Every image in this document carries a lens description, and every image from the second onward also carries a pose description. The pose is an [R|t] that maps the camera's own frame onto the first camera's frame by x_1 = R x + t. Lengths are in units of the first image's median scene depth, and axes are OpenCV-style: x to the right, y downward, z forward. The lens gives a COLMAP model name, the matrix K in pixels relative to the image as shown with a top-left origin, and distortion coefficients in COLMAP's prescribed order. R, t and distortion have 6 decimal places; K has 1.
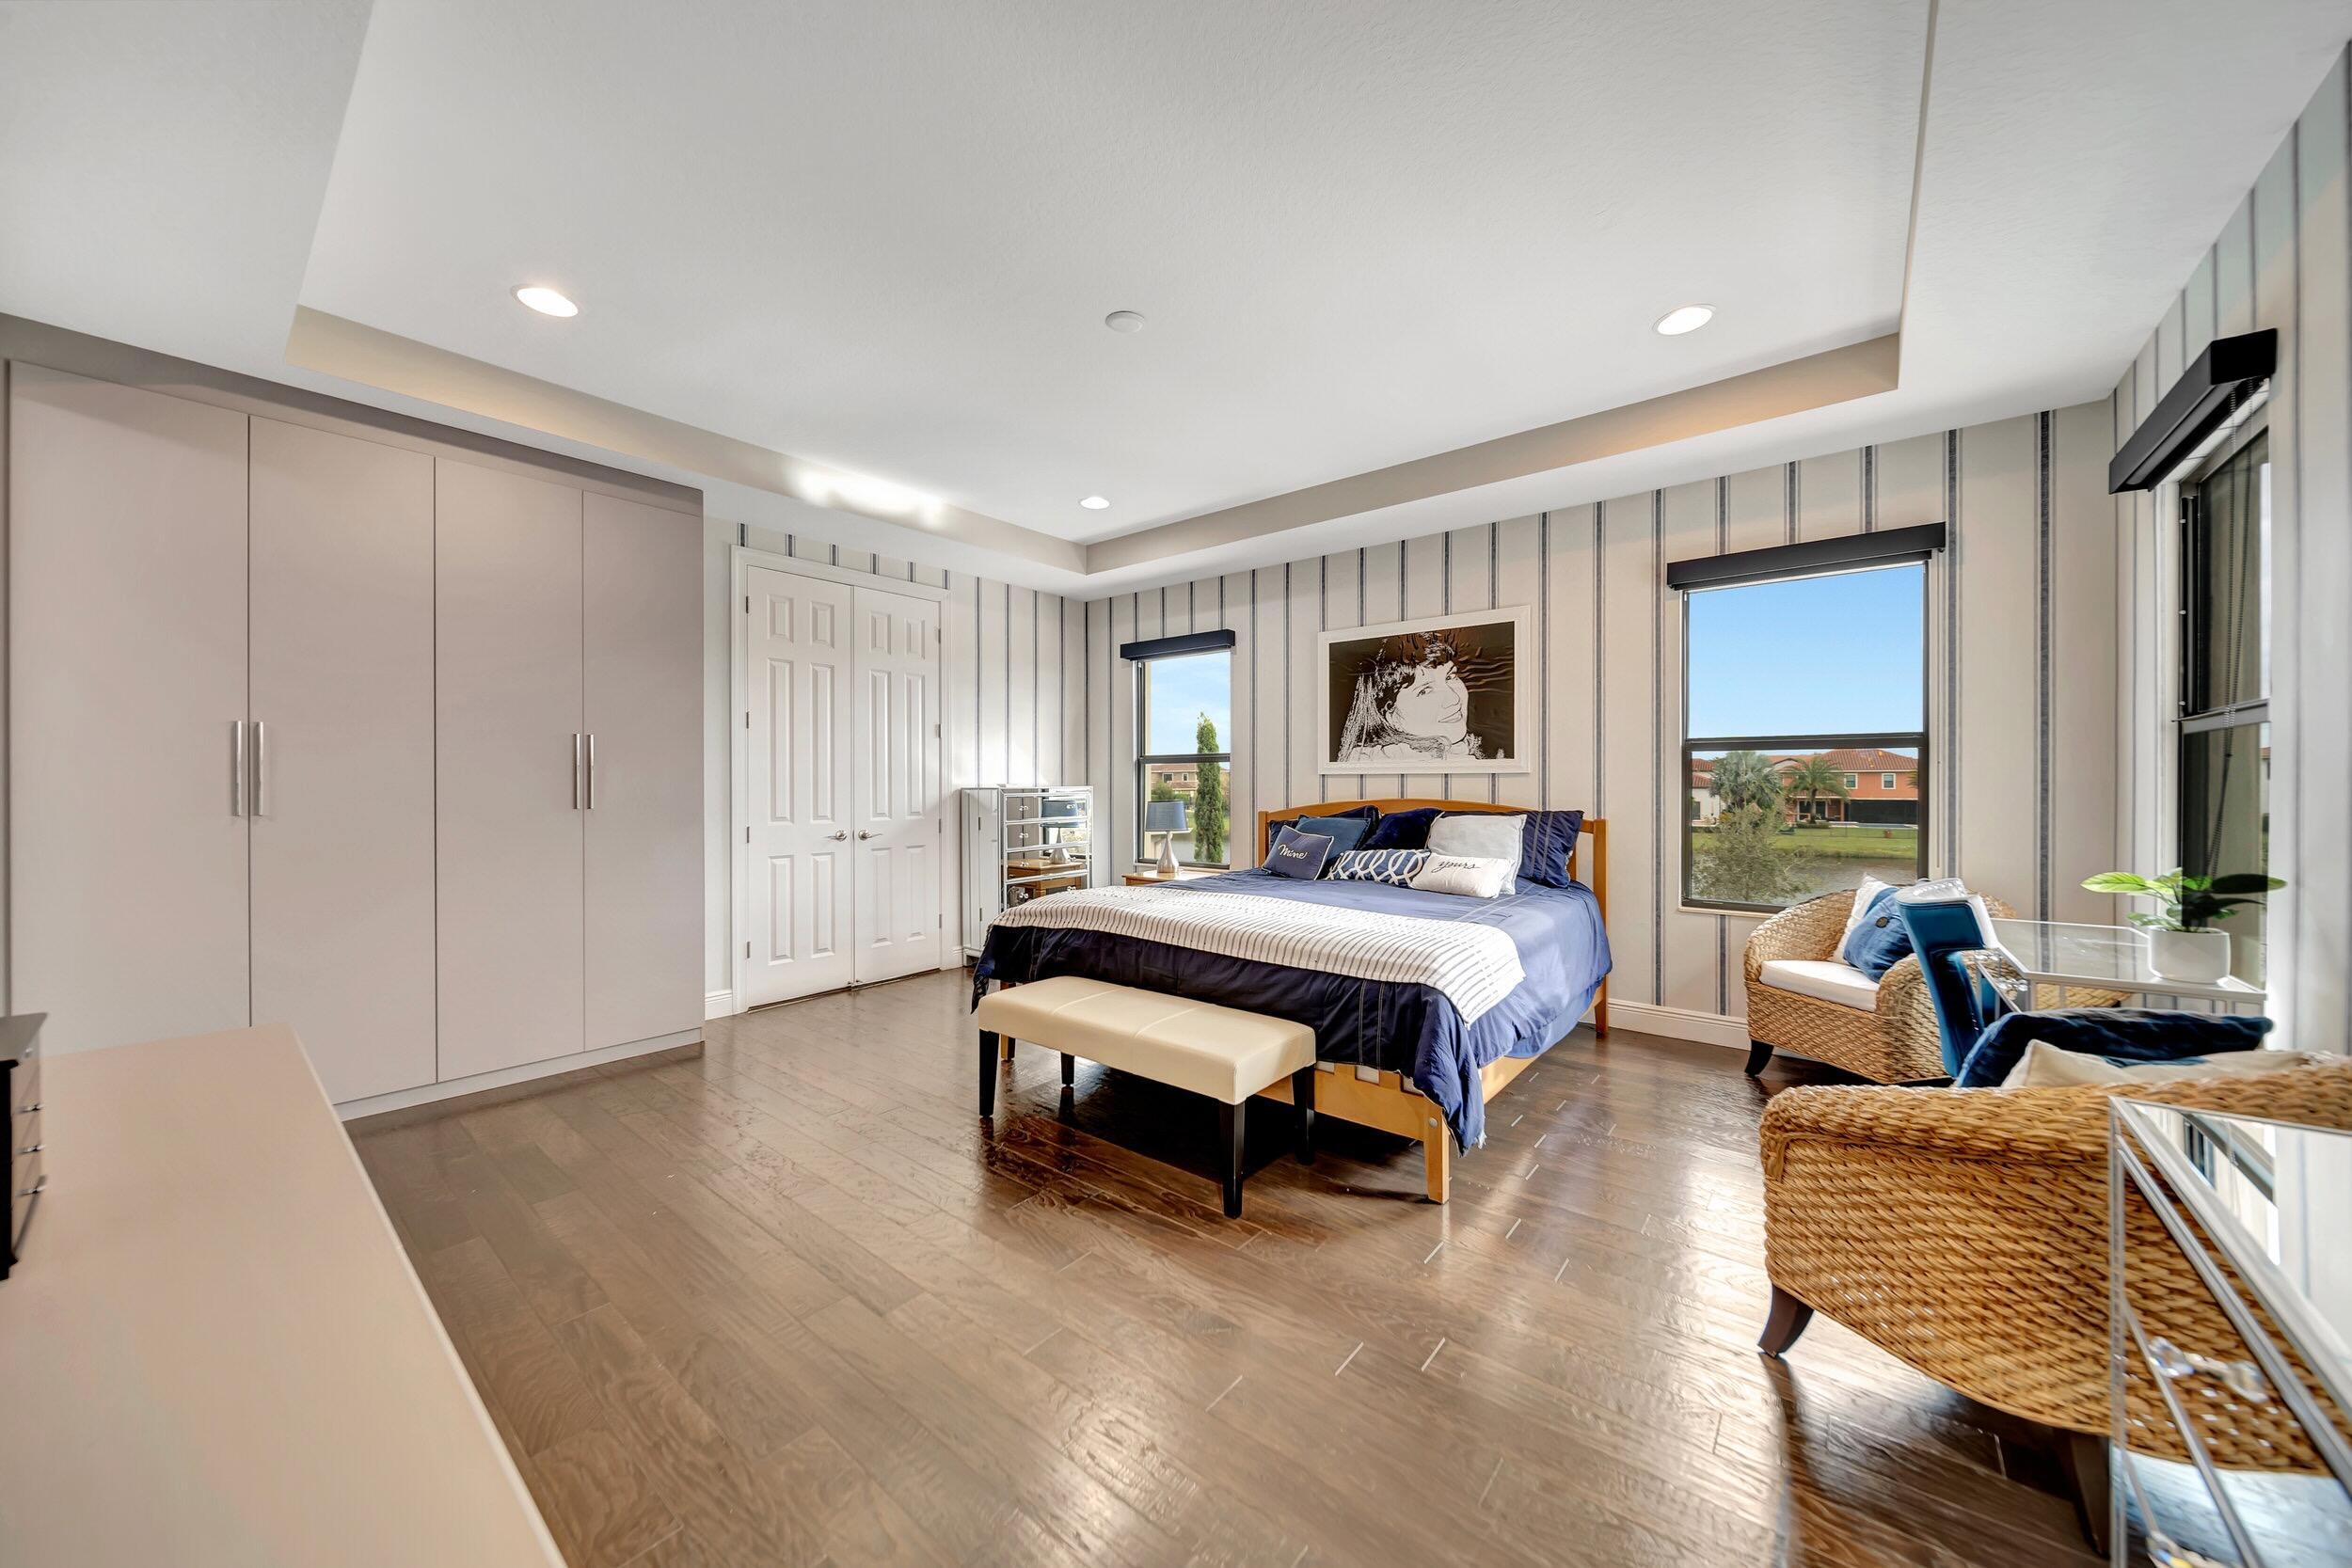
lens RADIAL K [[825.5, 0, 1176.3], [0, 825.5, 778.6], [0, 0, 1]] dist [-0.001650, -0.001057]
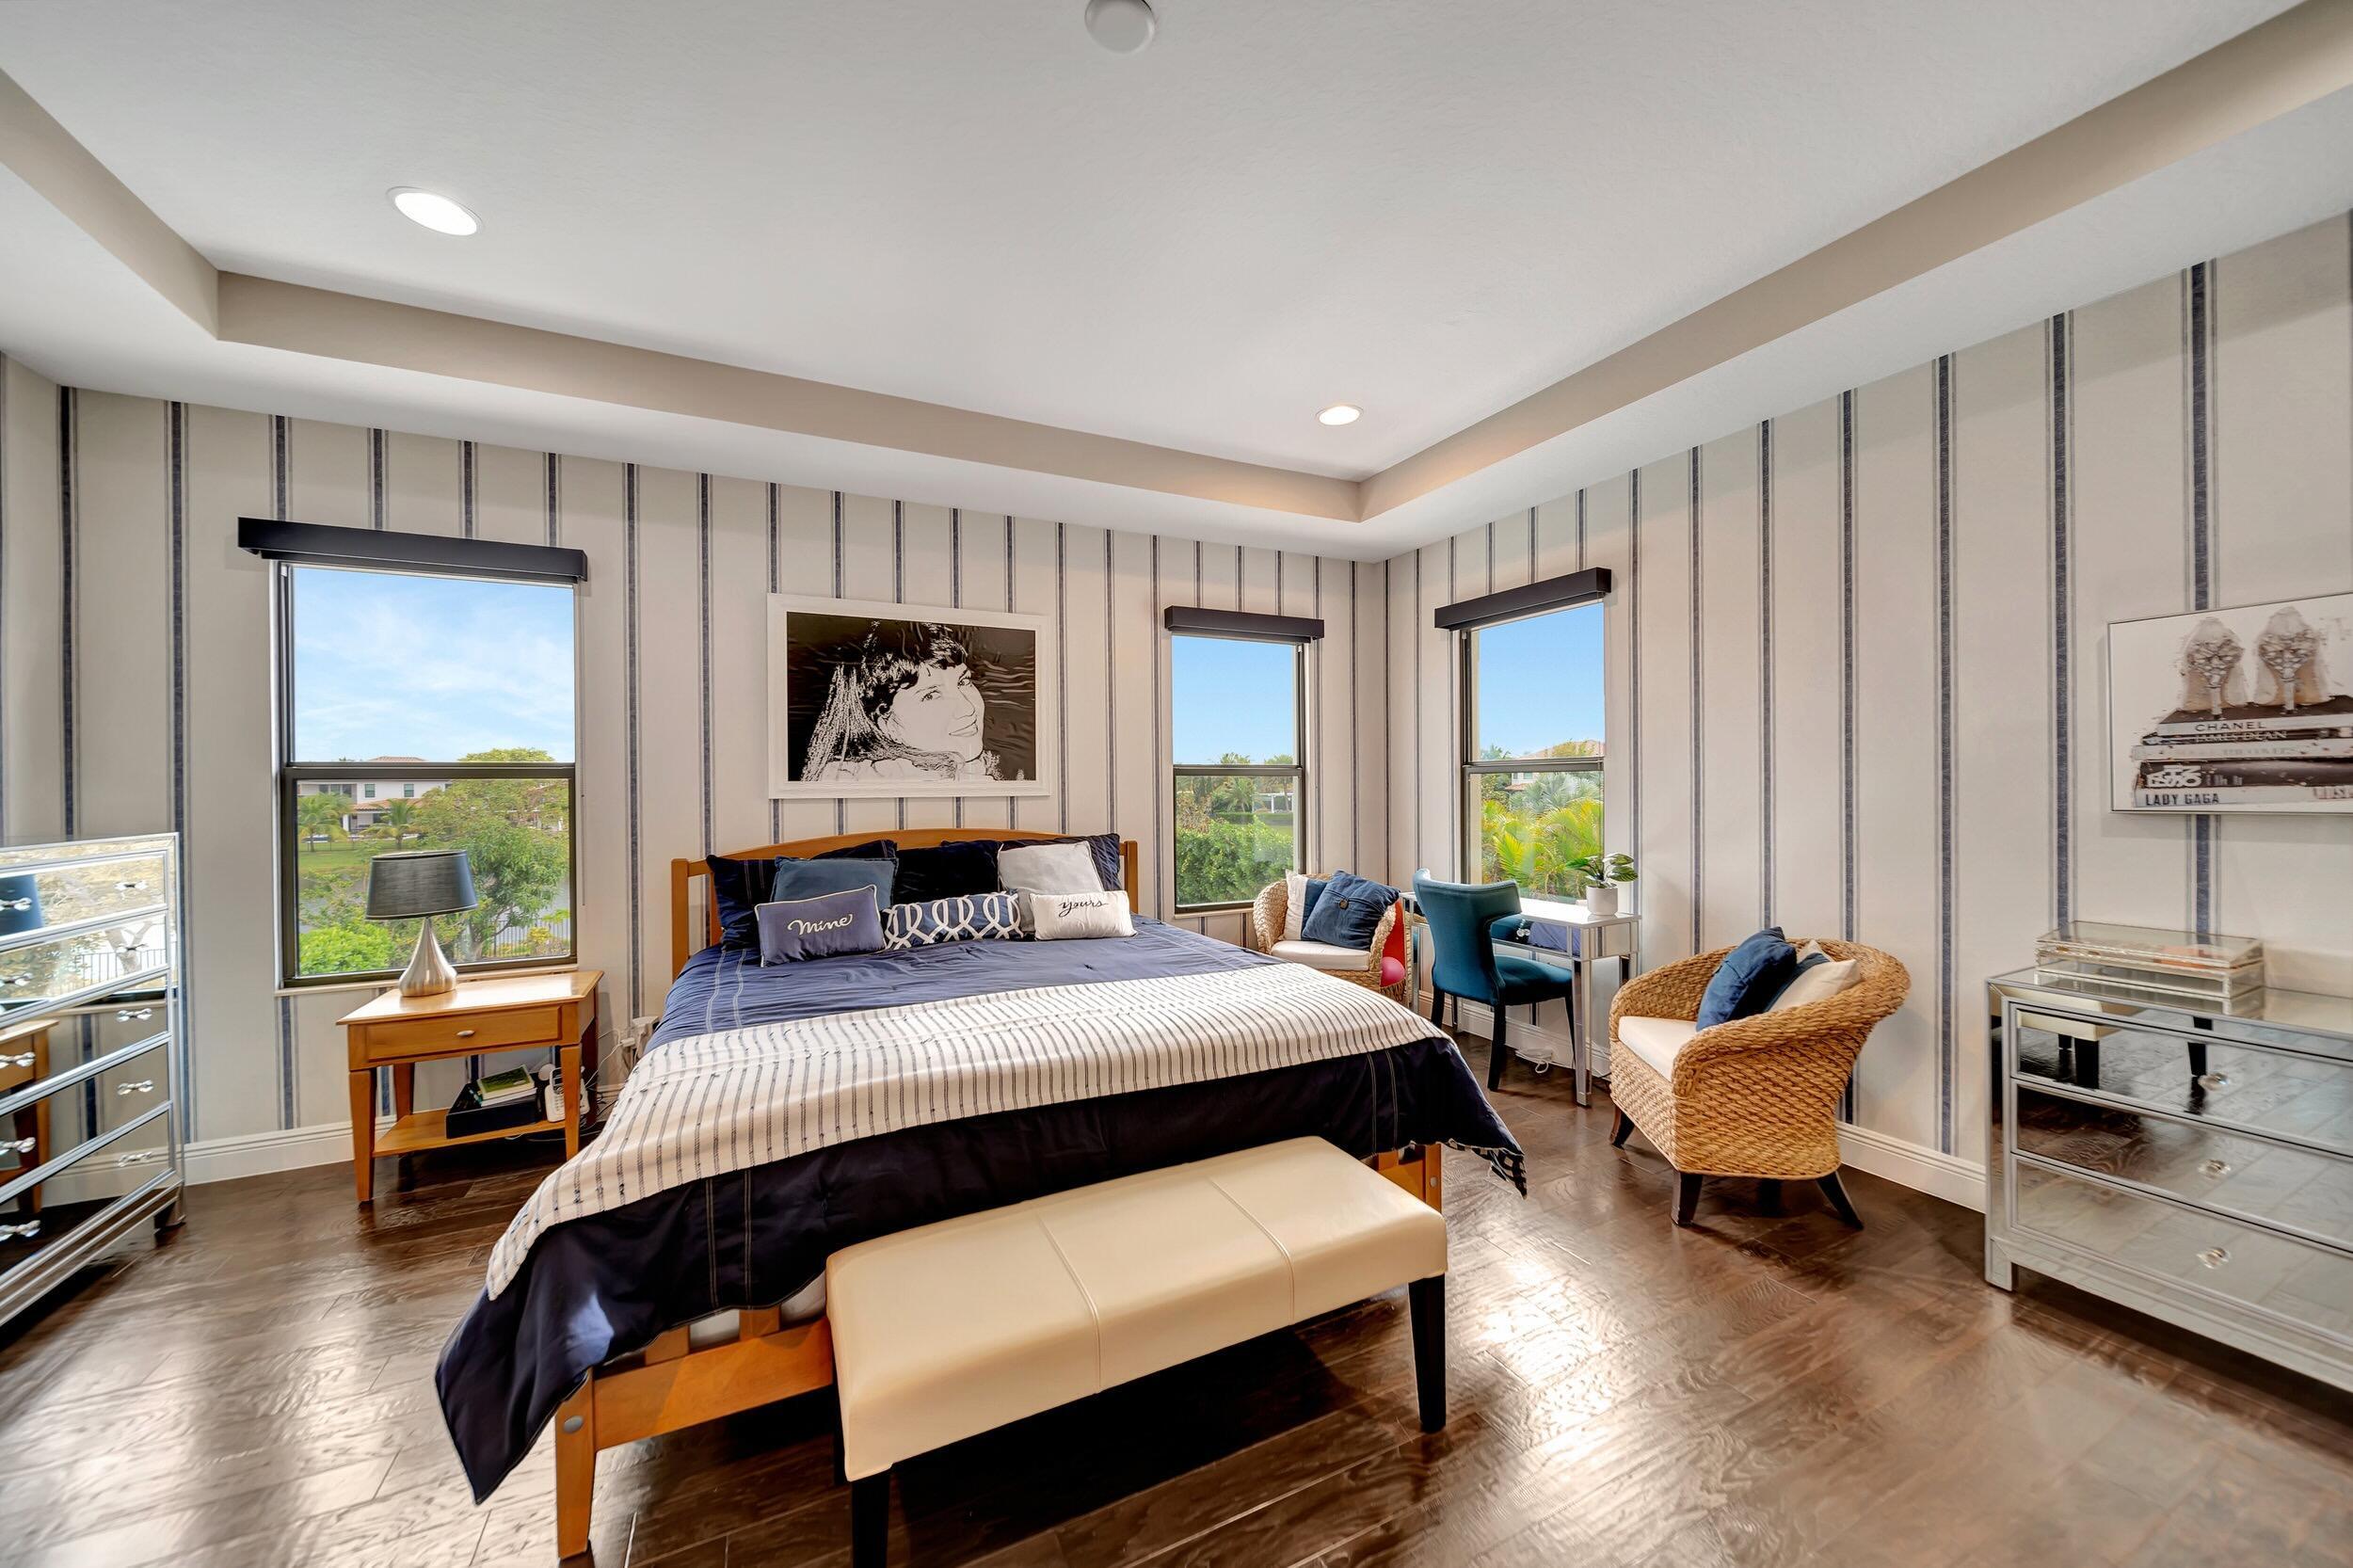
lens RADIAL K [[826.0, 0, 1177.0], [0, 826.0, 789.1], [0, 0, 1]] dist [-0.001650, -0.001057]
pose [[0.409239, -0.014280, 0.912316, -0.365370], [-0.000119, 0.999877, 0.015704, -0.028097], [-0.912427, -0.006535, 0.409187, 0.470661]]
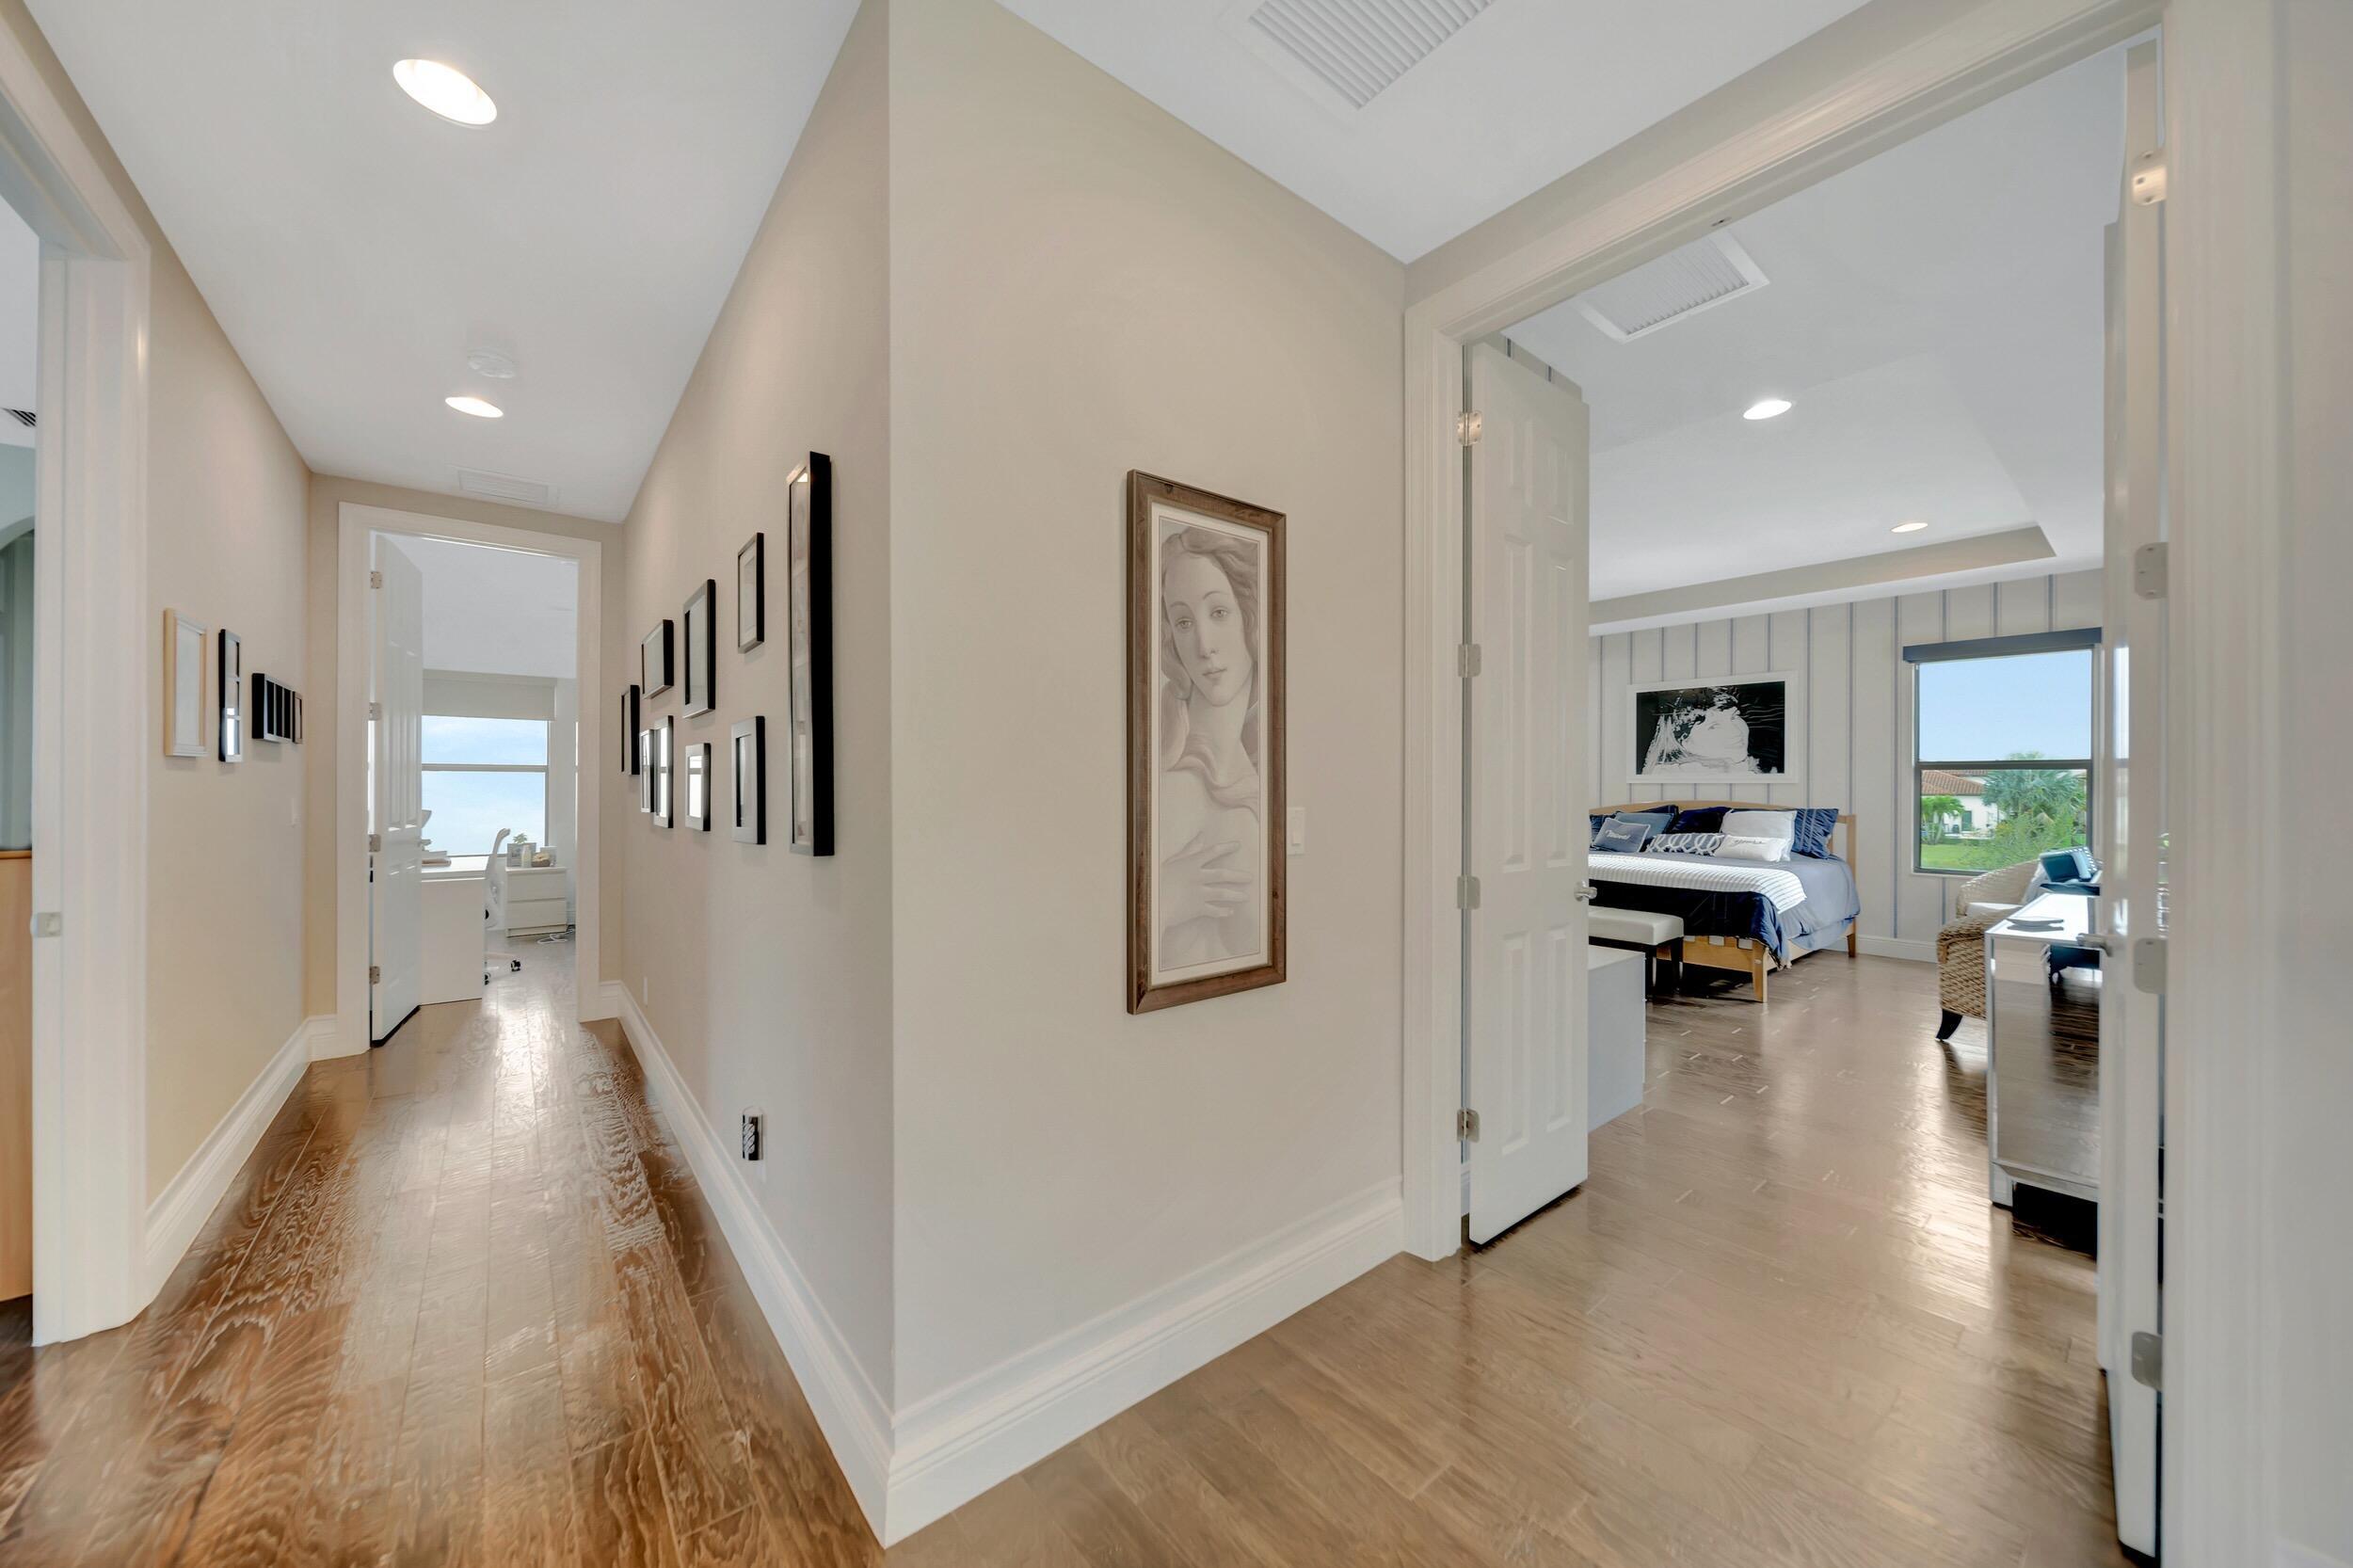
lens RADIAL K [[826.0, 0, 1176.9], [0, 826.0, 780.3], [0, 0, 1]] dist [-0.001650, -0.001057]
pose [[0.979555, 0.004124, -0.201132, -0.355556], [-0.004377, 0.999990, -0.000811, -0.006046], [0.201127, 0.001675, 0.979564, -0.658715]]
